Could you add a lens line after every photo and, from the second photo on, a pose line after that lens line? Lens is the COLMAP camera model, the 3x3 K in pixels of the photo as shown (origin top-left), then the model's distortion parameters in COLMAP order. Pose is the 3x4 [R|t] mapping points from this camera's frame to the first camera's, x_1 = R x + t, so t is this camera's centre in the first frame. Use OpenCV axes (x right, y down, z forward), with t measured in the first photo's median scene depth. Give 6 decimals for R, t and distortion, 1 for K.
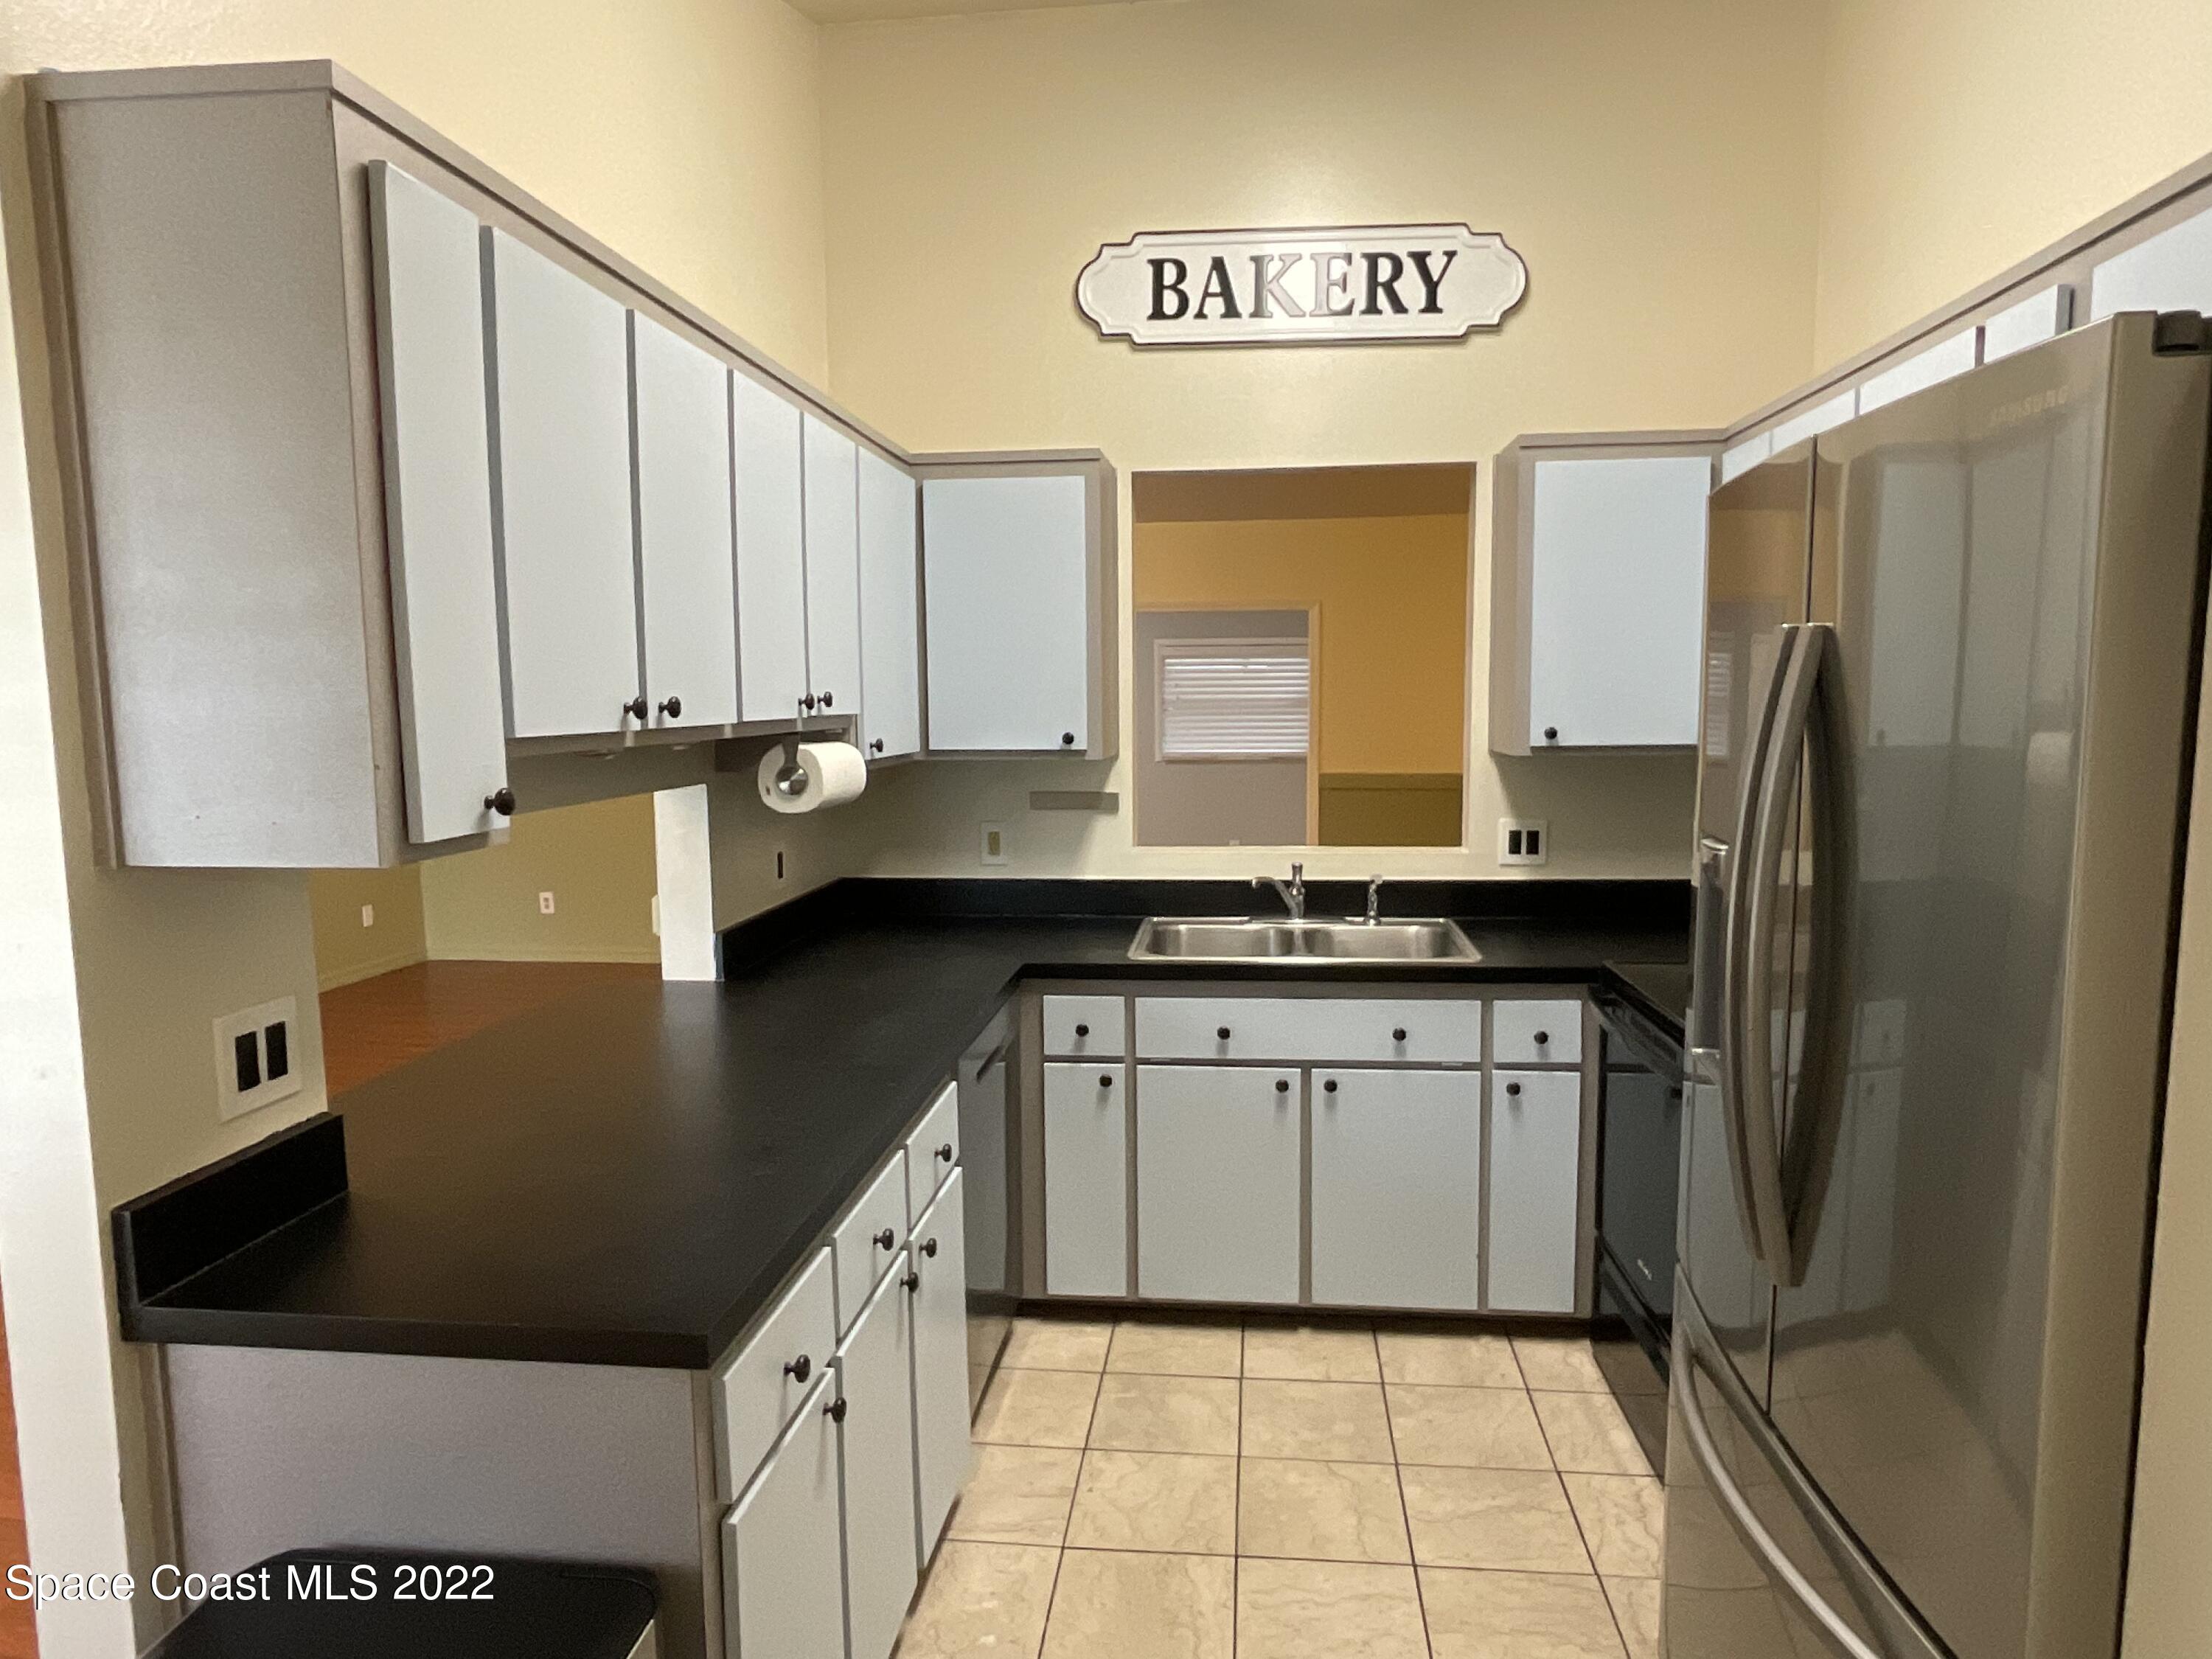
lens RADIAL K [[1332.9, 0, 1106.0], [0, 1332.9, 829.5], [0, 0, 1]] dist [-0.000293, -0.001102]
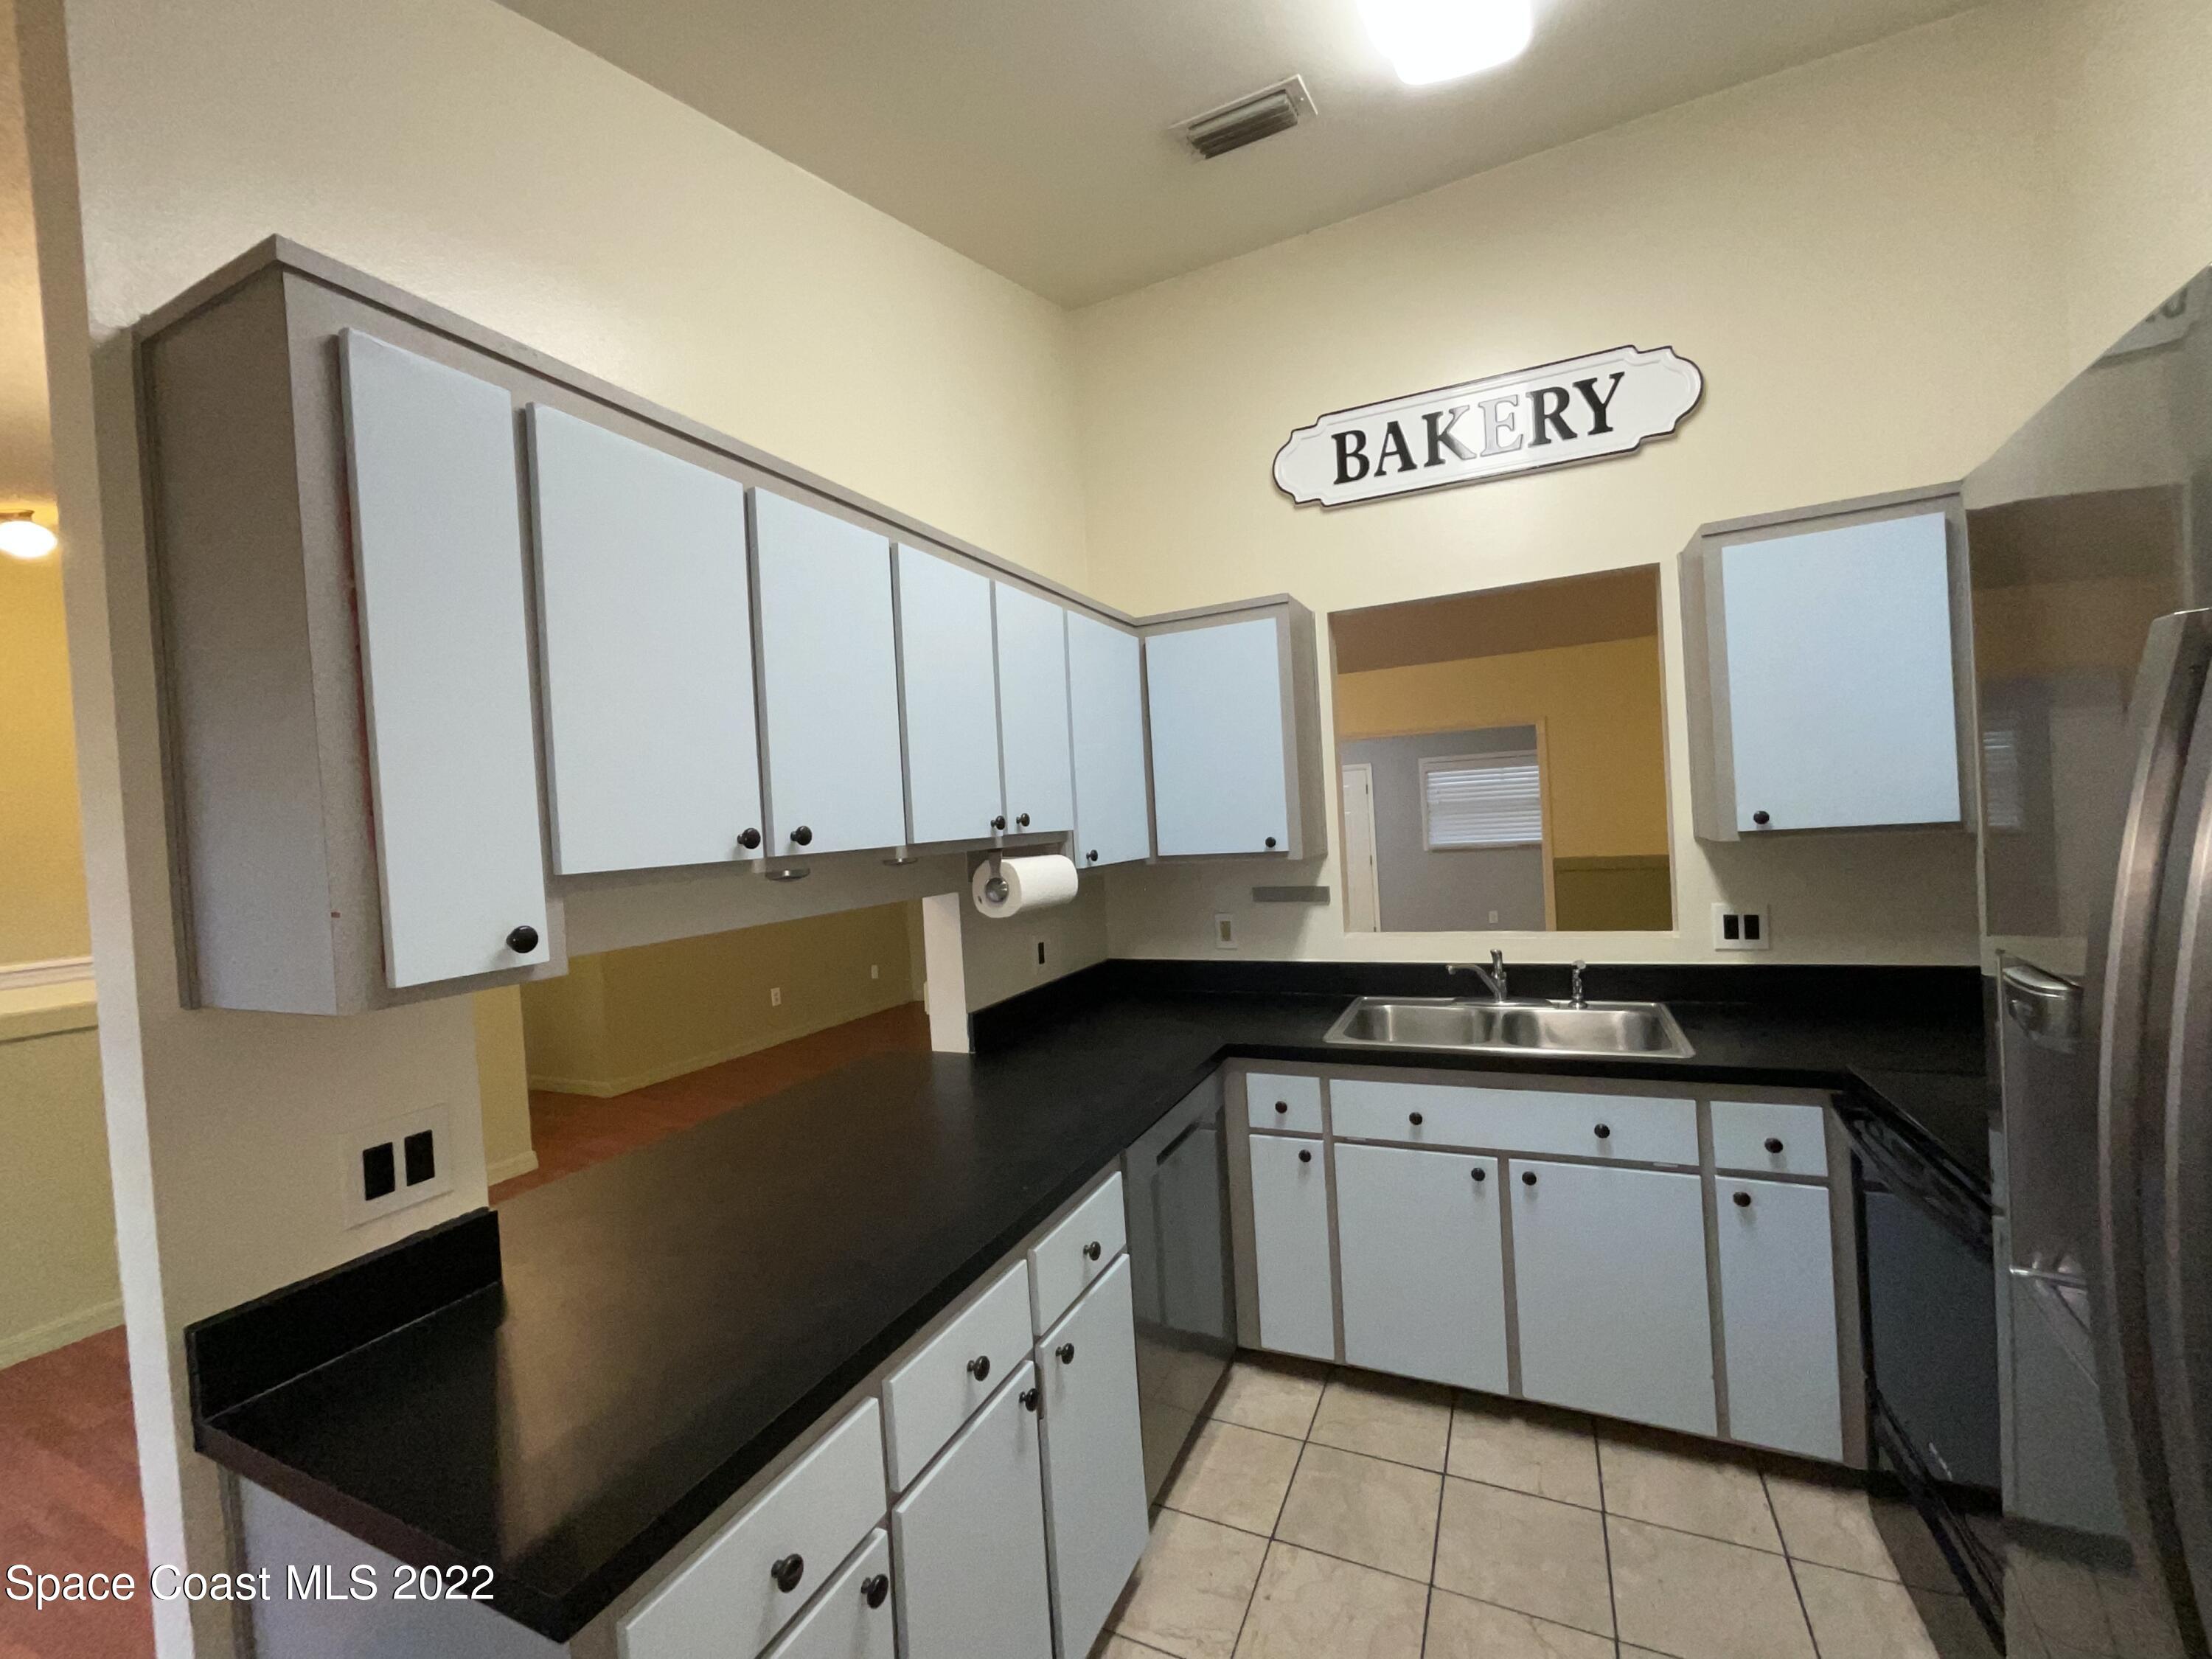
lens RADIAL K [[900.1, 0, 1106.0], [0, 900.1, 829.5], [0, 0, 1]] dist [-0.022178, 0.014566]
pose [[0.945421, -0.044770, -0.322760, 0.092257], [0.018981, 0.996401, -0.082613, -0.018647], [0.325297, 0.071978, 0.942868, 0.233099]]
